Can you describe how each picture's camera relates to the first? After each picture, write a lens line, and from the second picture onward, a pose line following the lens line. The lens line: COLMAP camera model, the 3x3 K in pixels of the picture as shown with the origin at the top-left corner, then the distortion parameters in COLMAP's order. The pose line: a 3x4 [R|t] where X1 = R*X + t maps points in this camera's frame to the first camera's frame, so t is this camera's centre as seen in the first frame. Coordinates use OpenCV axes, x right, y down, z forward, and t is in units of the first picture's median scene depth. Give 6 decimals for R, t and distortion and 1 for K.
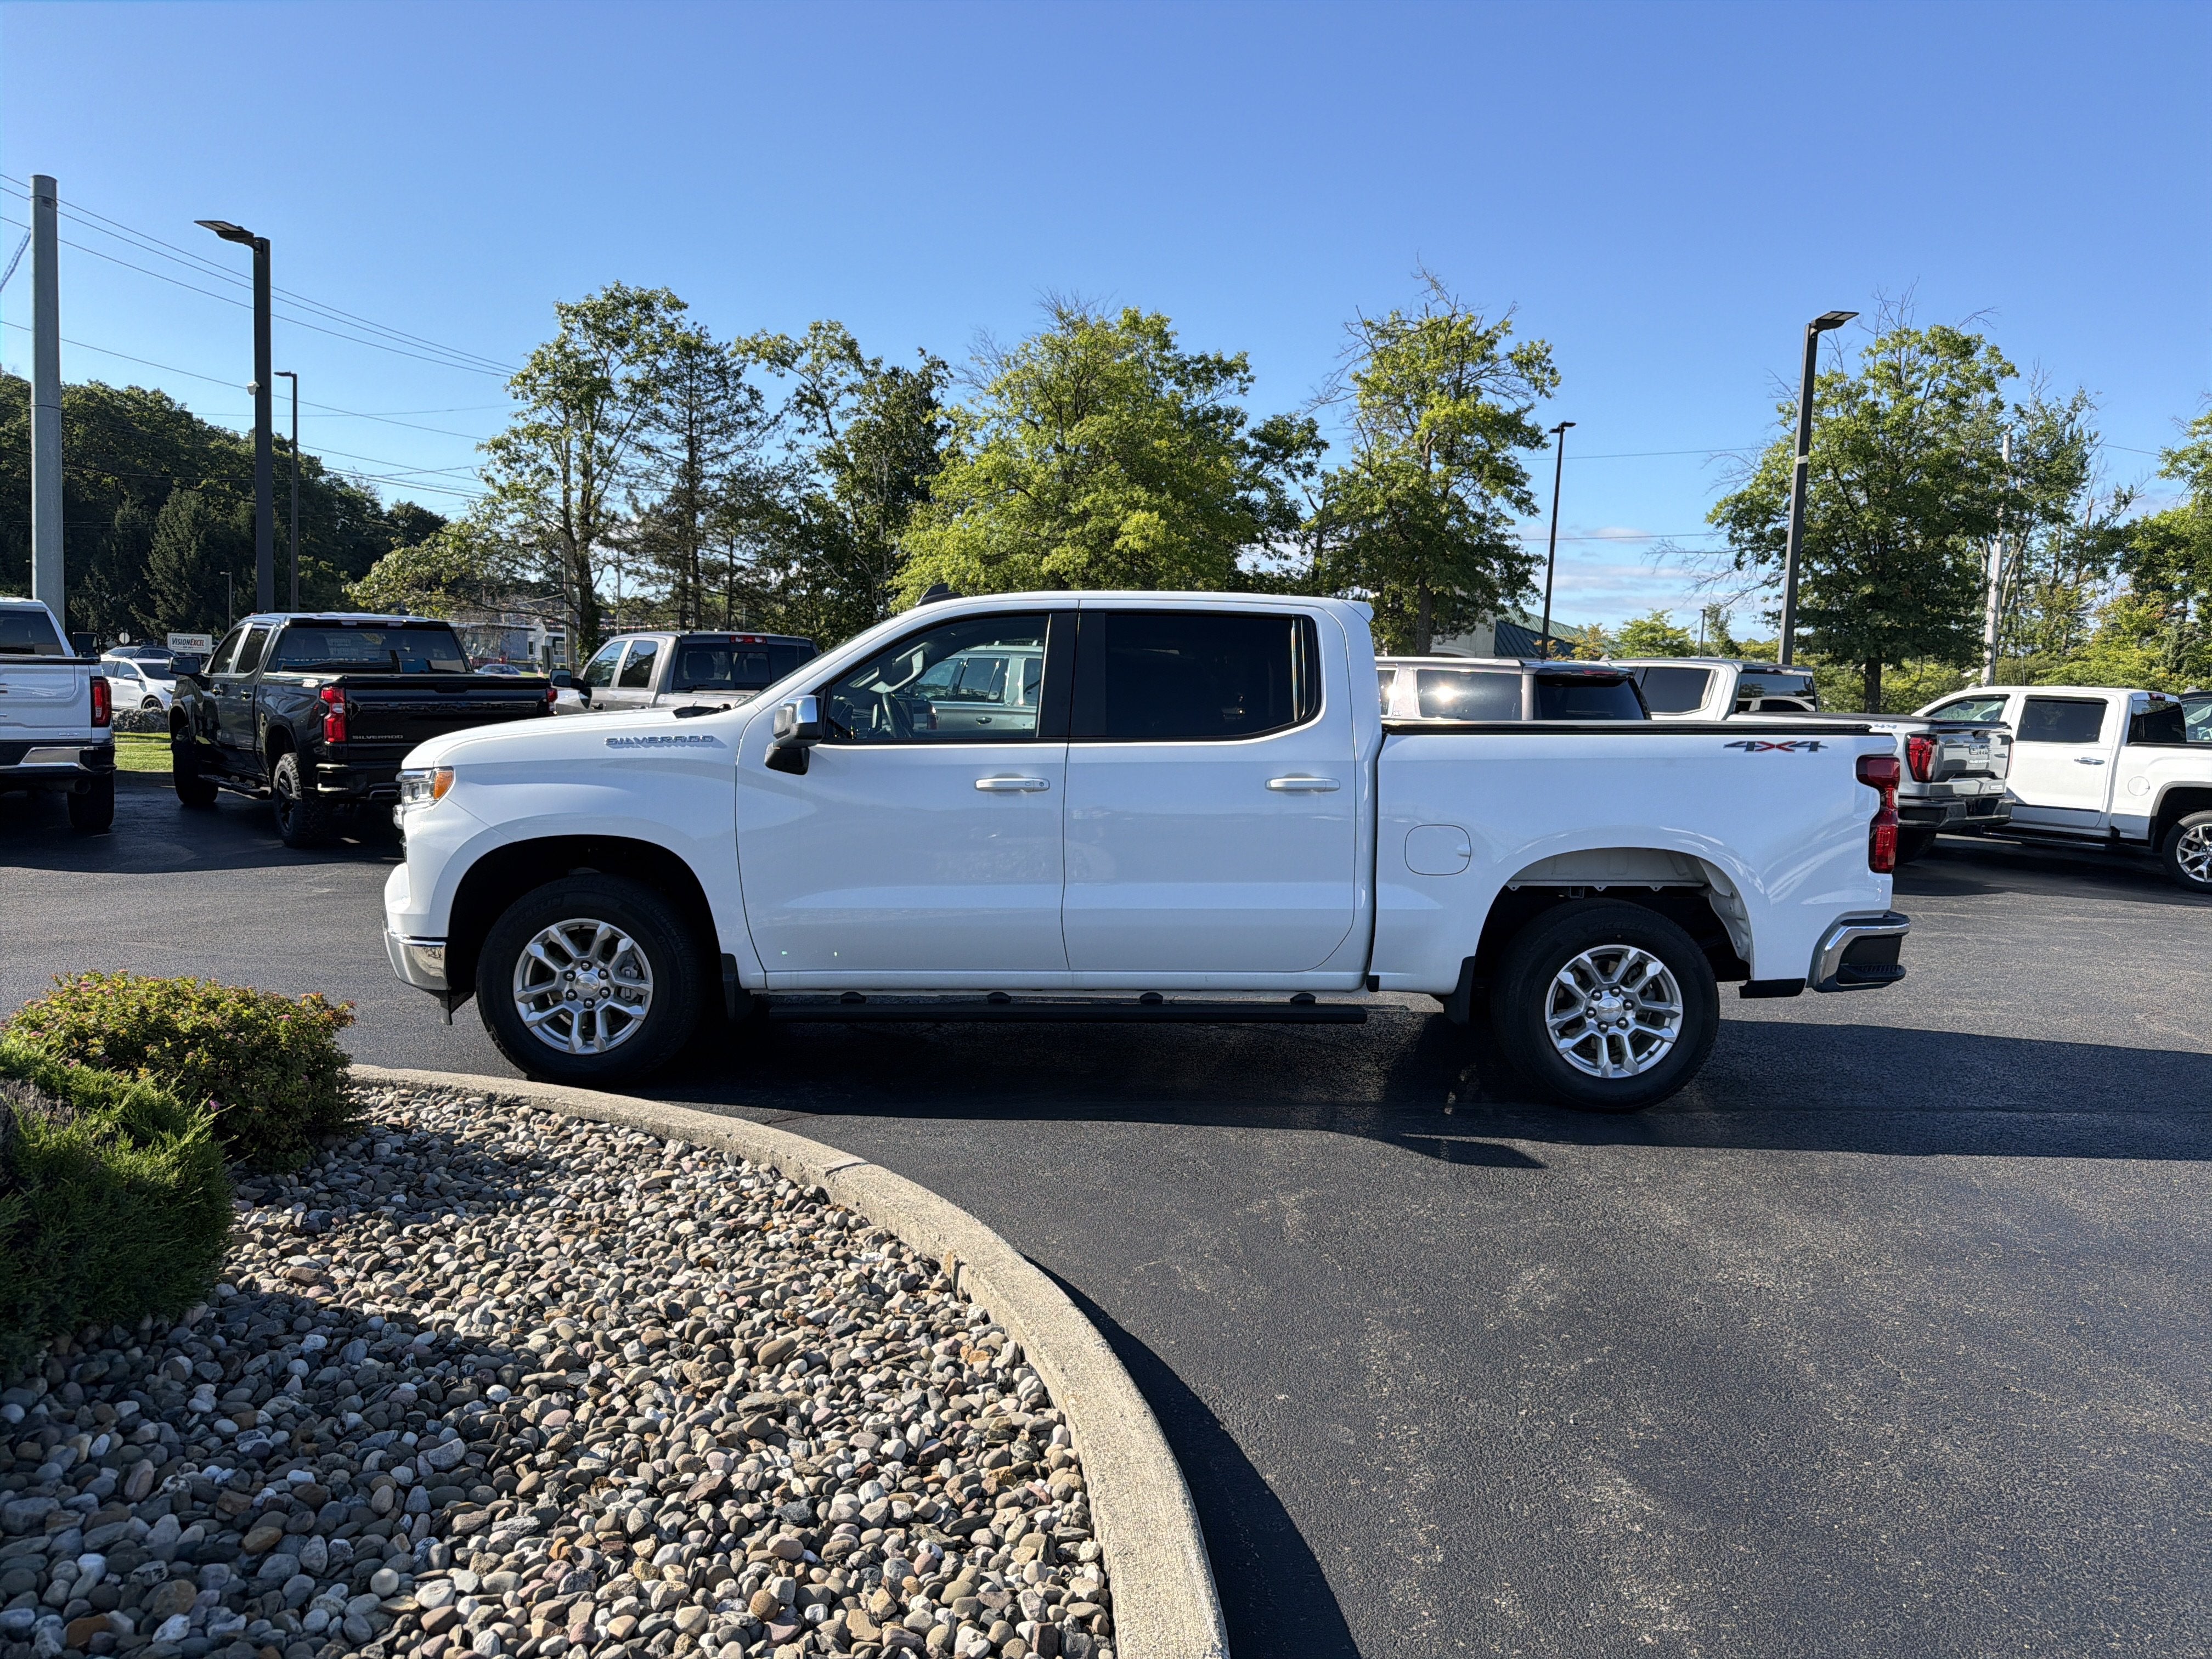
lens RADIAL K [[1605.9, 0, 1106.0], [0, 1605.9, 829.5], [0, 0, 1]] dist [0.043014, 0.000723]
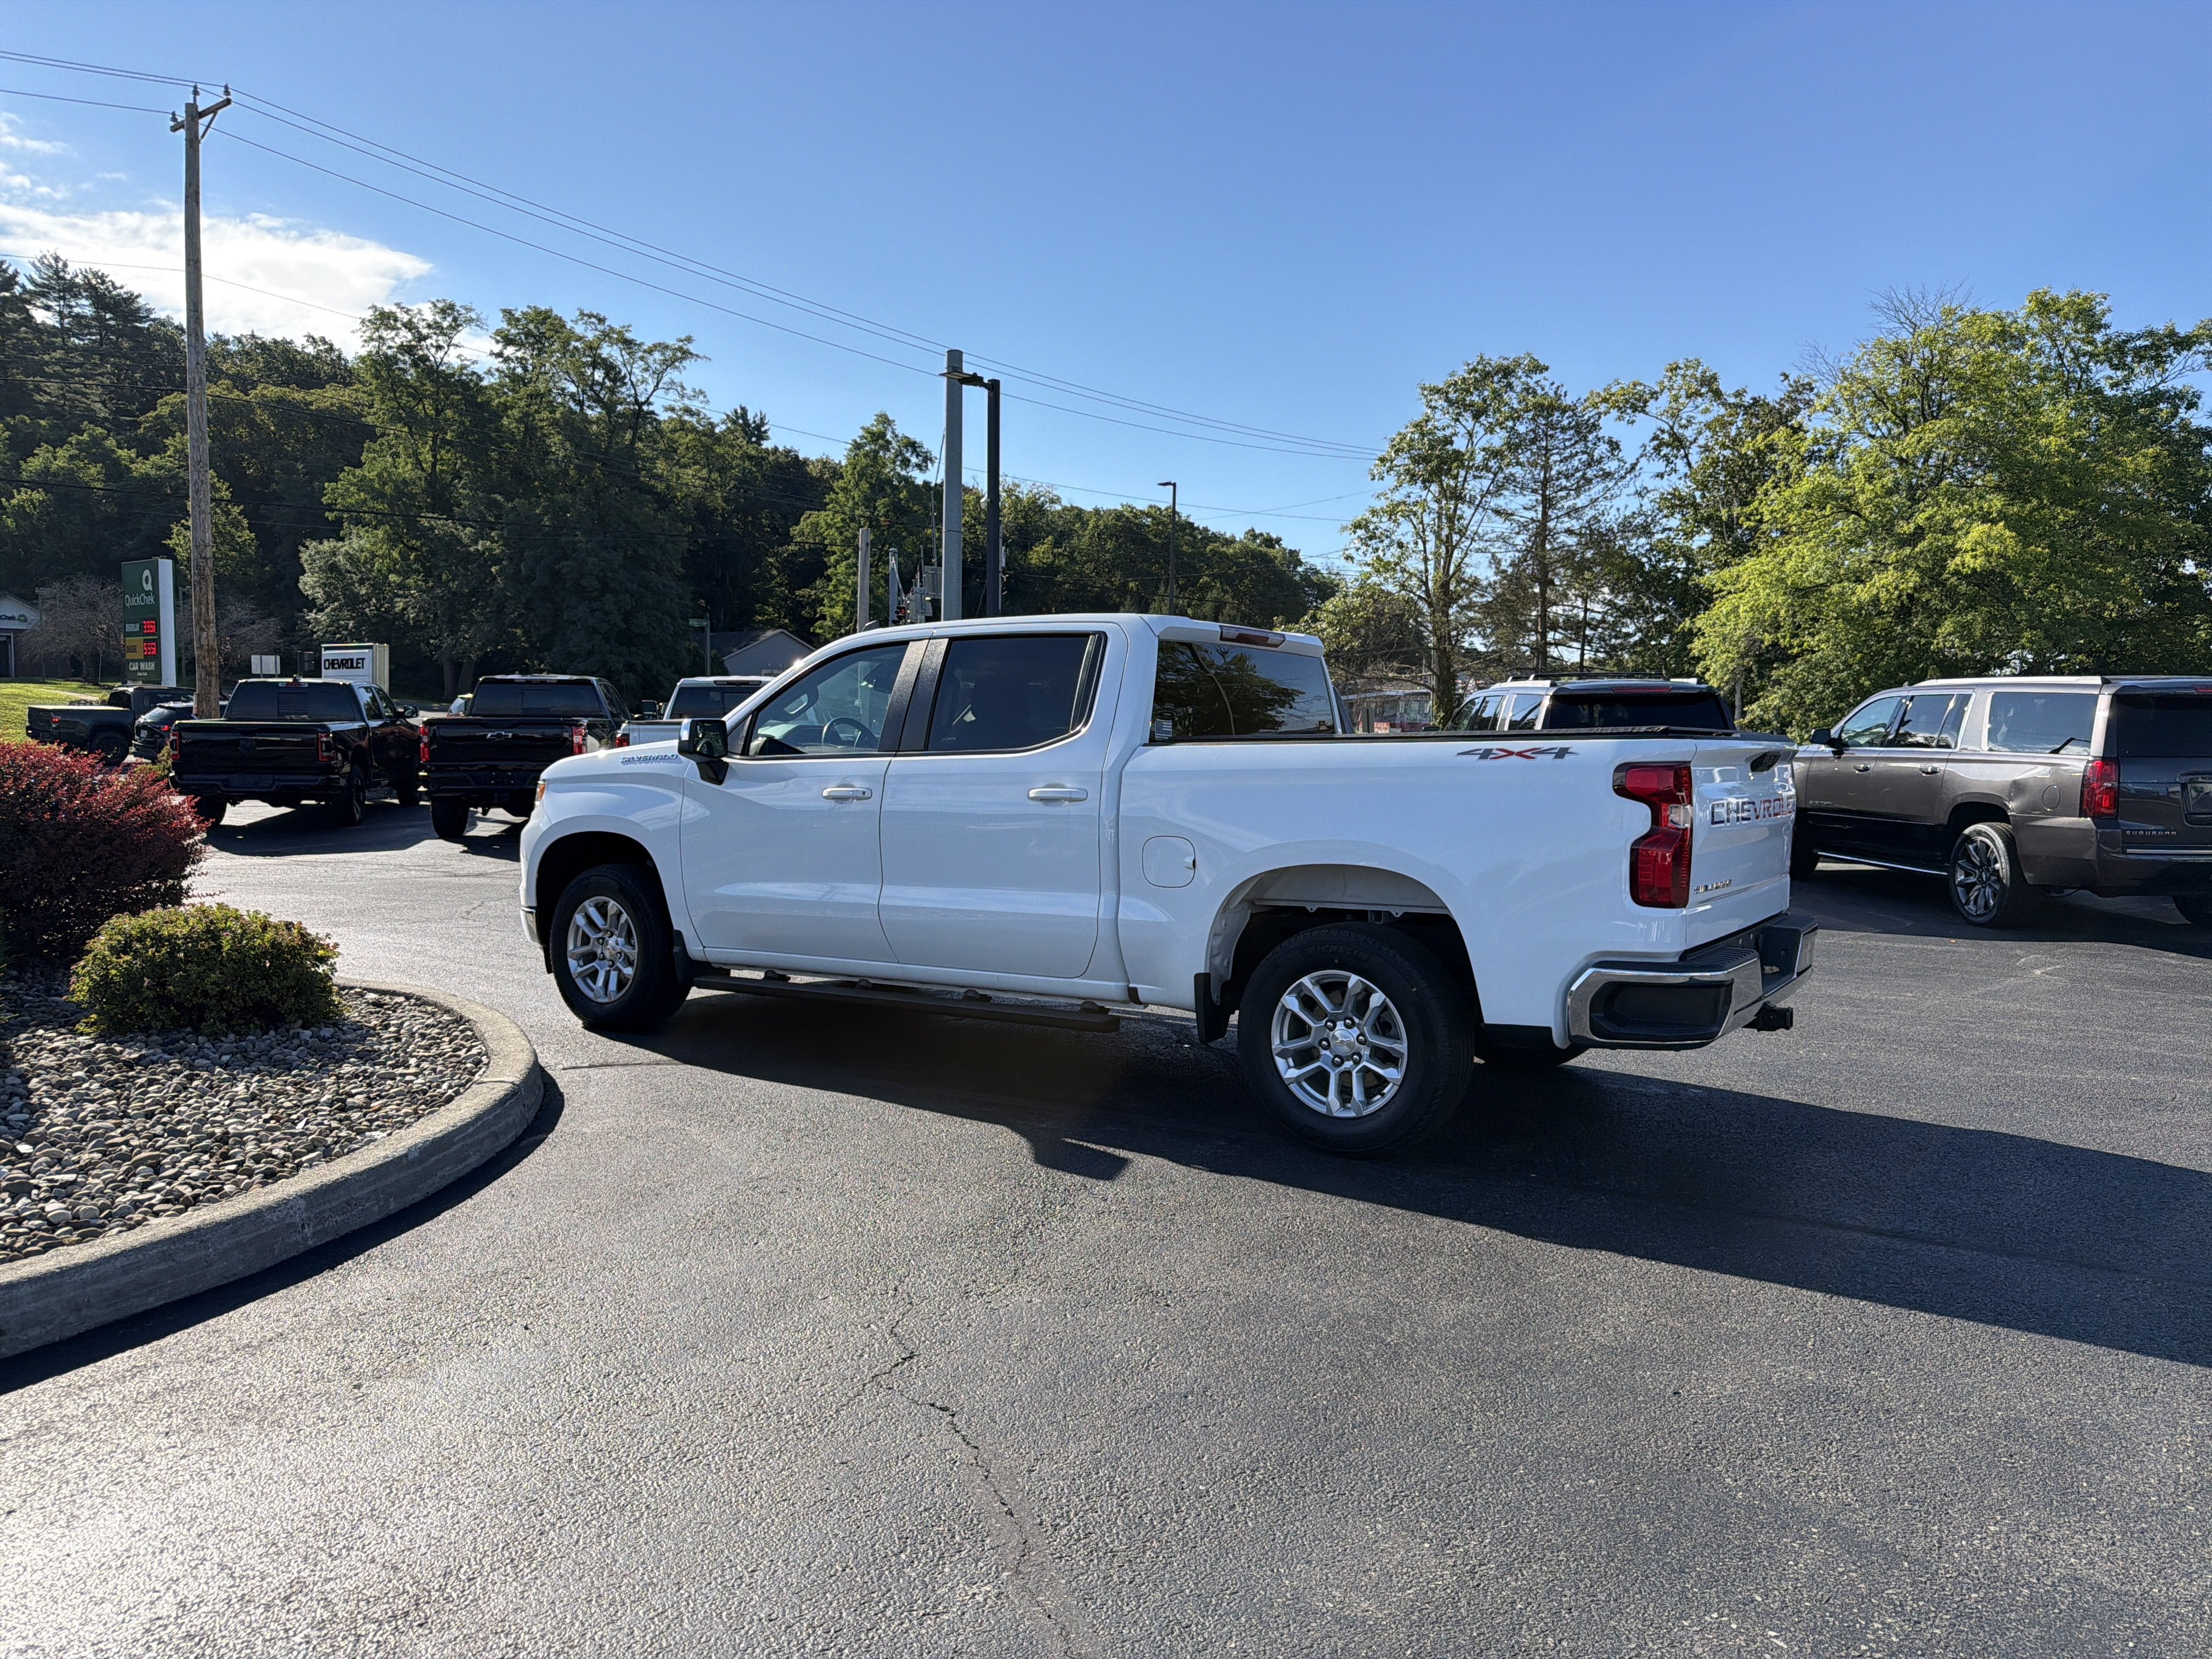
lens RADIAL K [[1659.1, 0, 1135.3], [0, 1659.1, 829.2], [0, 0, 1]] dist [-0.007899, -0.002990]
pose [[0.791358, 0.008858, -0.611289, 0.182447], [-0.035036, 0.998909, -0.030881, 0.005448], [0.610348, 0.045855, 0.790805, 0.039287]]
